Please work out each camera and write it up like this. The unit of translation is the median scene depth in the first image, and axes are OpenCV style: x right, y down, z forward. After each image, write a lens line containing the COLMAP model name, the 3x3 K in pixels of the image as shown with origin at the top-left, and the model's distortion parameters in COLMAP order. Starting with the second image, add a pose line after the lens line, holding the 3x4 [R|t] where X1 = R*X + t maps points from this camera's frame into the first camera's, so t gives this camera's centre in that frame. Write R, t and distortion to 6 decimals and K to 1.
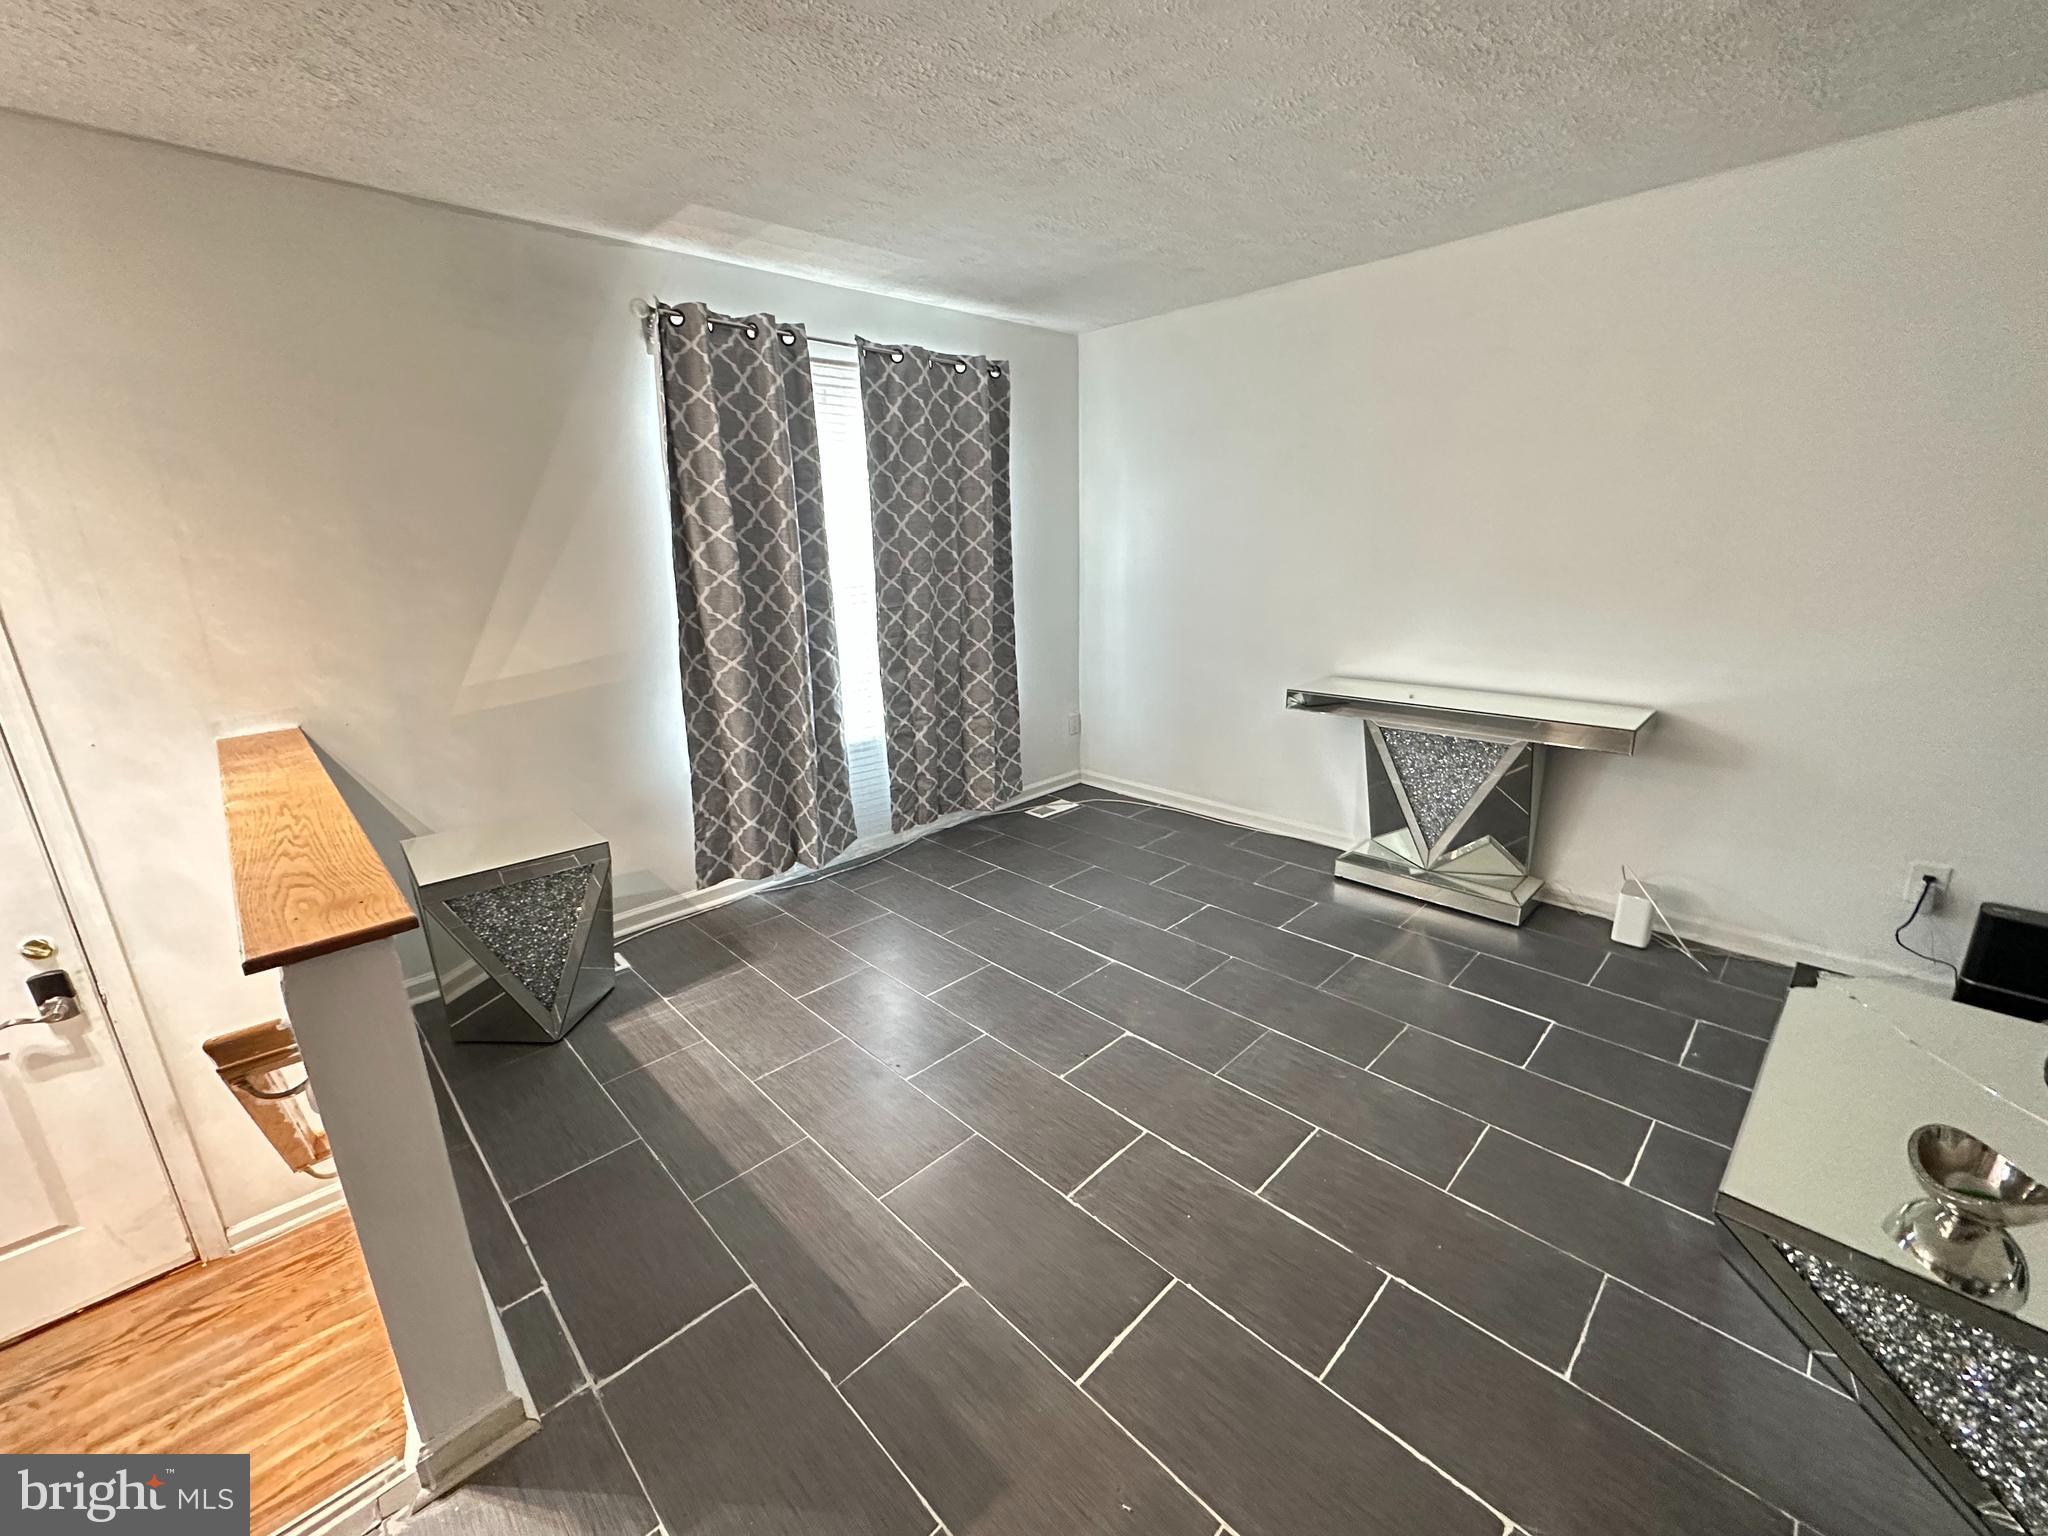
lens RADIAL K [[817.4, 0, 1022.1], [0, 817.4, 766.7], [0, 0, 1]] dist [-0.004535, 0.000852]
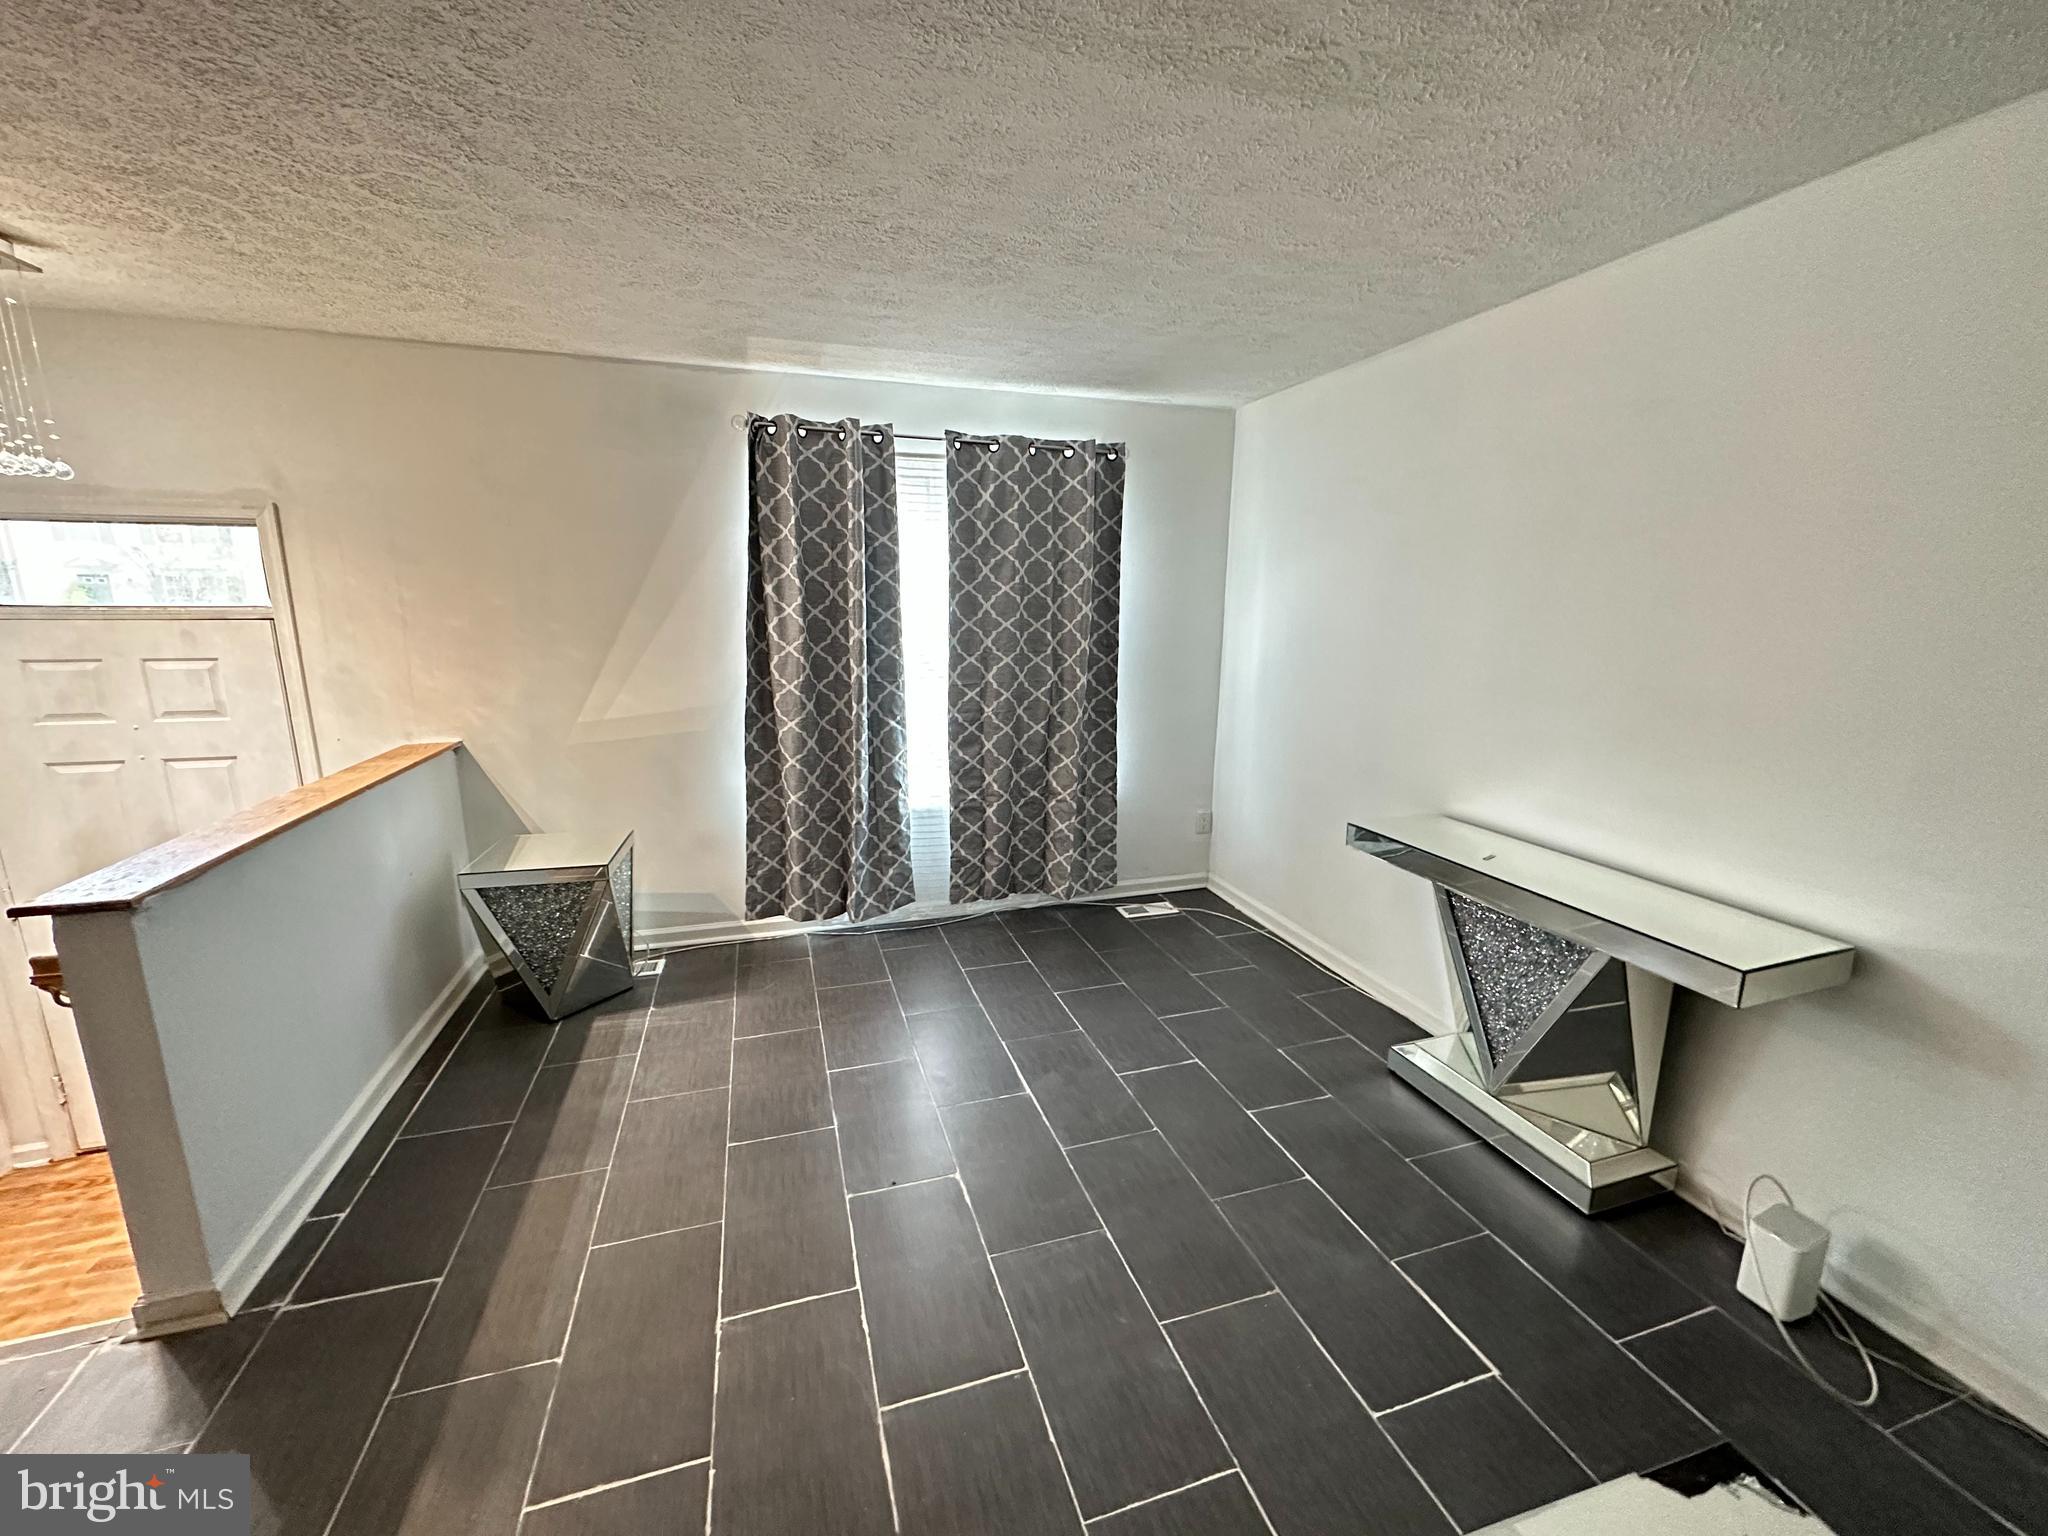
lens RADIAL K [[817.4, 0, 1019.4], [0, 817.4, 766.0], [0, 0, 1]] dist [-0.004535, 0.000852]
pose [[0.892510, 0.122391, -0.434104, 0.392313], [-0.152727, 0.987629, -0.035553, -0.073849], [0.424382, 0.098031, 0.900161, 0.127546]]
